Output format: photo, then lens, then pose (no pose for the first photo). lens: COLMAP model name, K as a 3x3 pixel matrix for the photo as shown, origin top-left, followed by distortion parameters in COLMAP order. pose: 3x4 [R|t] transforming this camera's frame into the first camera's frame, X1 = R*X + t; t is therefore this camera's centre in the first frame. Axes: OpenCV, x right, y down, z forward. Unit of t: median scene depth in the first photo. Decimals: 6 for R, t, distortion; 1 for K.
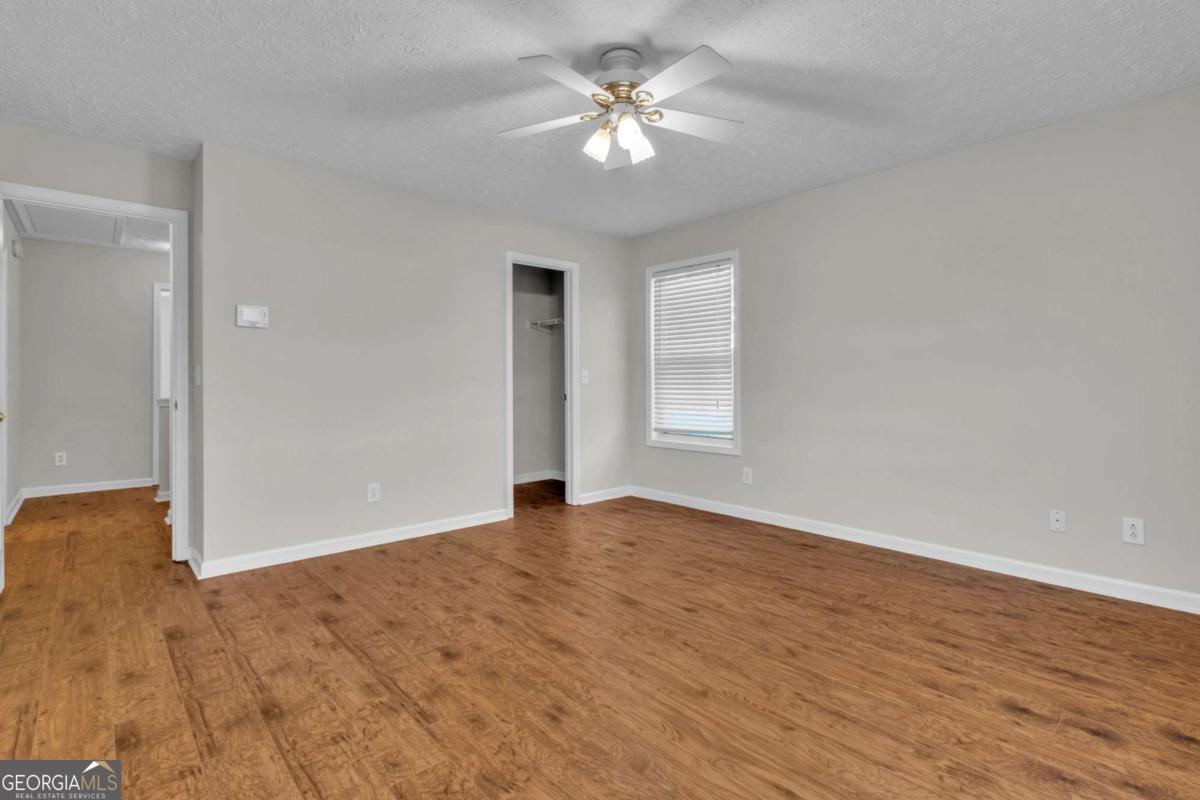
lens RADIAL K [[566.0, 0, 611.0], [0, 566.0, 391.3], [0, 0, 1]] dist [0.000916, 0.000510]
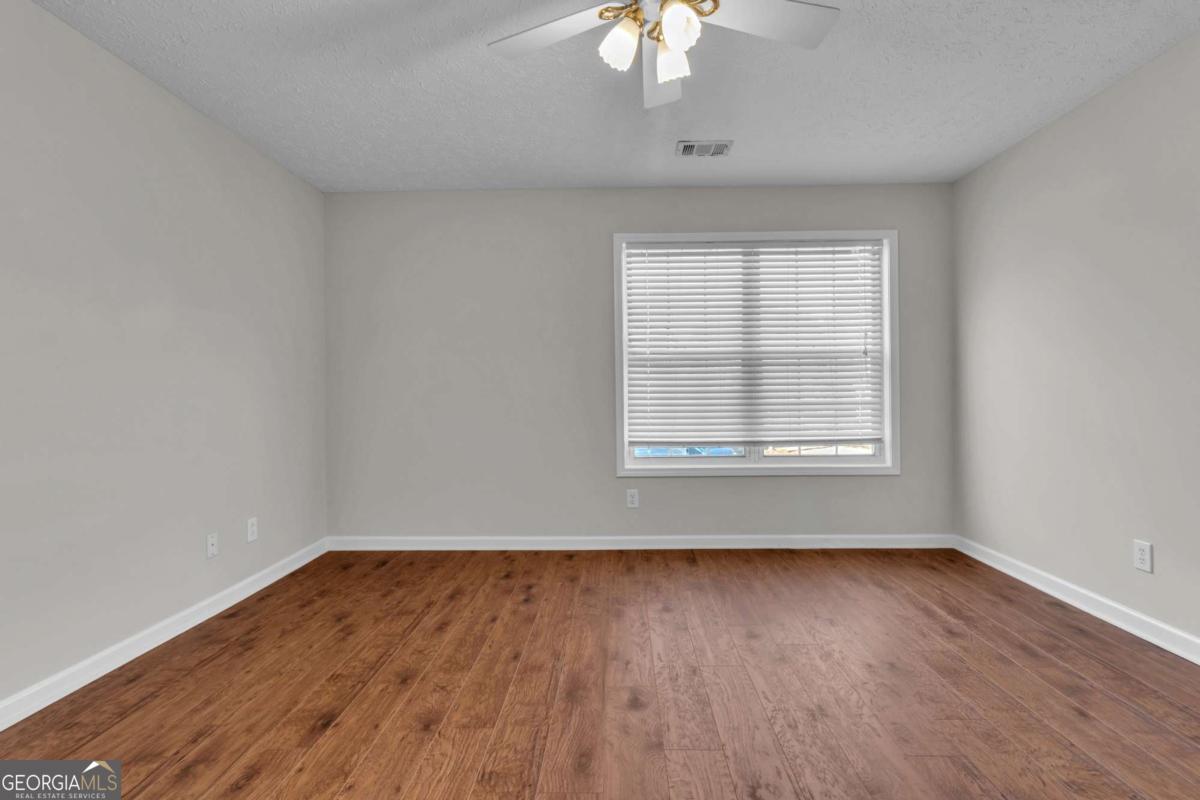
lens RADIAL K [[566.0, 0, 599.5], [0, 566.0, 396.3], [0, 0, 1]] dist [0.000916, 0.000510]
pose [[-0.711203, 0.003069, 0.702980, -0.417424], [0.025804, 0.999431, 0.021743, -0.029149], [-0.702513, 0.033603, -0.710877, 1.538013]]
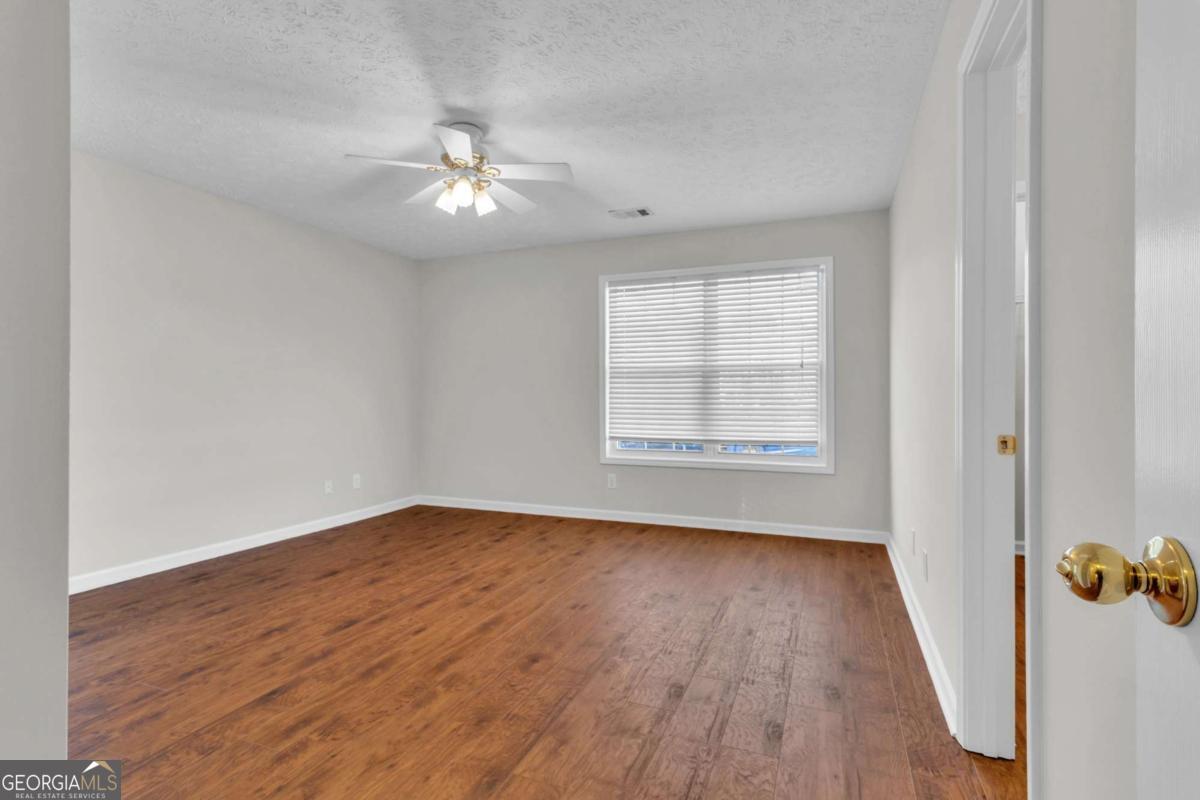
lens RADIAL K [[566.0, 0, 596.9], [0, 566.0, 397.7], [0, 0, 1]] dist [0.000916, 0.000510]
pose [[-0.417091, 0.003014, 0.908860, -1.204012], [0.019800, 0.999787, 0.005771, -0.018159], [-0.908649, 0.020402, -0.417062, 1.239490]]
